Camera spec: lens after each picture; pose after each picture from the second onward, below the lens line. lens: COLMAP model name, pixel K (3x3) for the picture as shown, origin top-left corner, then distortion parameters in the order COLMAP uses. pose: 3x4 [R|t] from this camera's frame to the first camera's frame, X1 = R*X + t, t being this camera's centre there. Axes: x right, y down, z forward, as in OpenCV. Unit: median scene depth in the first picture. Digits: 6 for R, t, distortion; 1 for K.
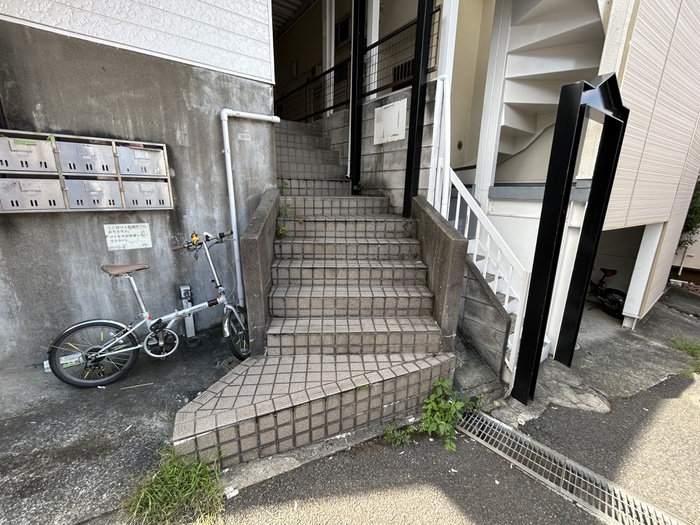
lens RADIAL K [[285.3, 0, 347.8], [0, 285.3, 260.5], [0, 0, 1]] dist [-0.000807, 0.000282]
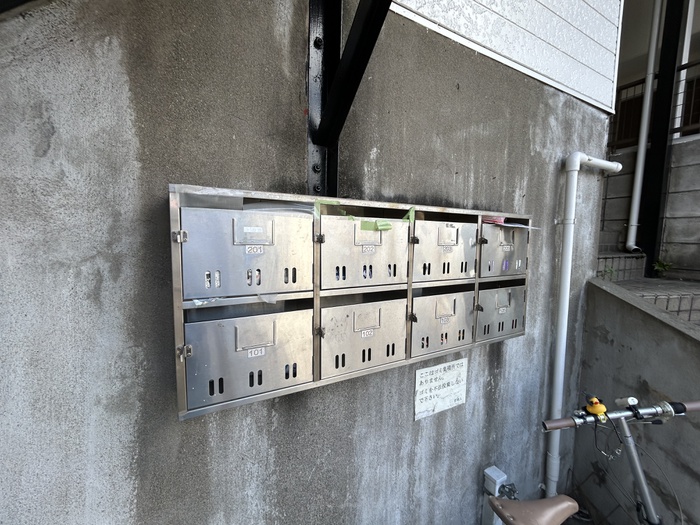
lens RADIAL K [[285.3, 0, 347.8], [0, 285.3, 260.5], [0, 0, 1]] dist [-0.000807, 0.000282]
pose [[0.988630, 0.014051, -0.149714, -0.831577], [-0.037936, 0.986726, -0.157903, -0.214767], [0.145507, 0.161787, 0.976039, 0.421308]]
